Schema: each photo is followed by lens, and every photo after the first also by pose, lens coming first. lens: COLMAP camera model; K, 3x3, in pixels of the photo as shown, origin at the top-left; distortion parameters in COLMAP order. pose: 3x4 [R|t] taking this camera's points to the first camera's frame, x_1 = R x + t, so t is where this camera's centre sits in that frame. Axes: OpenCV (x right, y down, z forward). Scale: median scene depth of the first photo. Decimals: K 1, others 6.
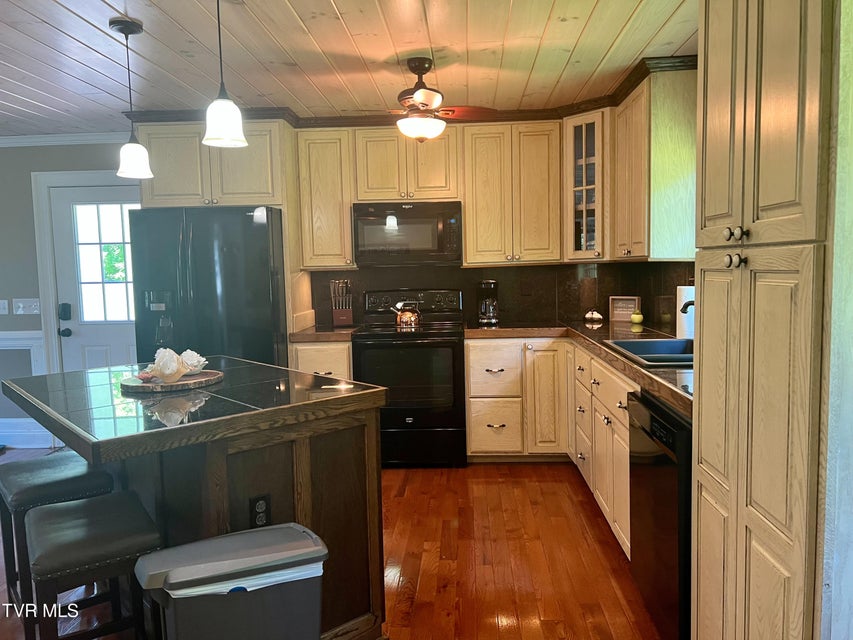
lens RADIAL K [[638.4, 0, 430.0], [0, 638.4, 322.9], [0, 0, 1]] dist [0.066841, -0.085992]
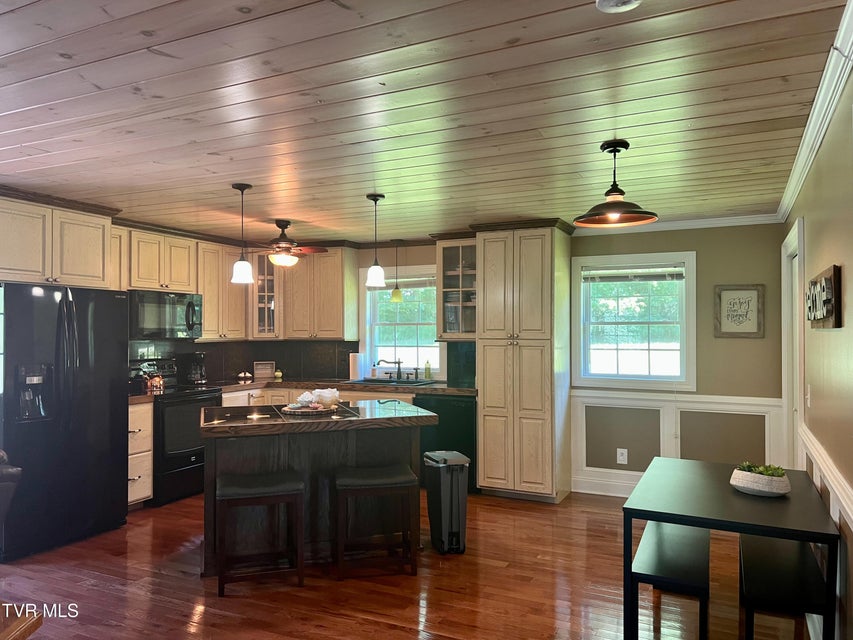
lens RADIAL K [[638.4, 0, 427.4], [0, 638.4, 322.2], [0, 0, 1]] dist [0.066841, -0.085992]
pose [[0.376730, 0.036506, 0.925603, -1.090552], [0.071451, 0.995101, -0.068328, -0.001324], [-0.923563, 0.091876, 0.372276, 0.036750]]
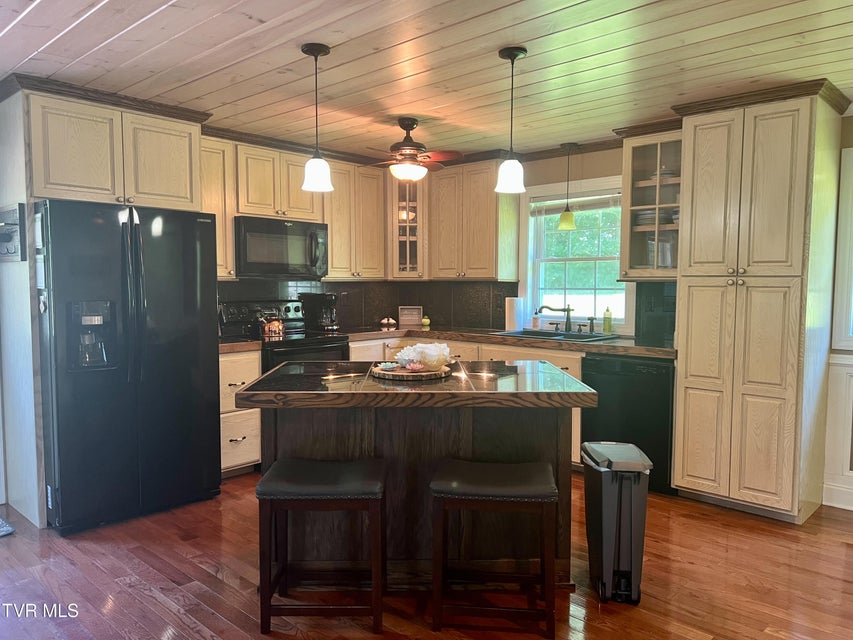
lens RADIAL K [[638.4, 0, 428.7], [0, 638.4, 326.8], [0, 0, 1]] dist [0.066841, -0.085992]
pose [[0.642806, -0.030259, 0.765431, -0.750921], [0.047918, 0.998851, -0.000755, 0.004958], [-0.764529, 0.037163, 0.643517, 0.124043]]
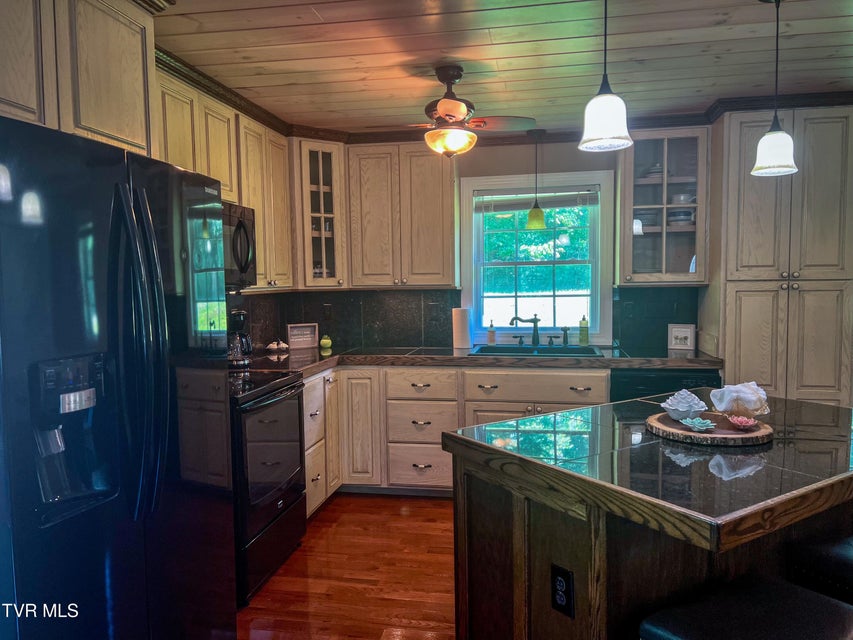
lens RADIAL K [[638.4, 0, 431.4], [0, 638.4, 323.0], [0, 0, 1]] dist [0.066841, -0.085992]
pose [[0.128900, -0.043849, 0.990688, -0.728212], [0.095582, 0.994920, 0.031600, -0.059313], [-0.987041, 0.090619, 0.132436, 0.717622]]
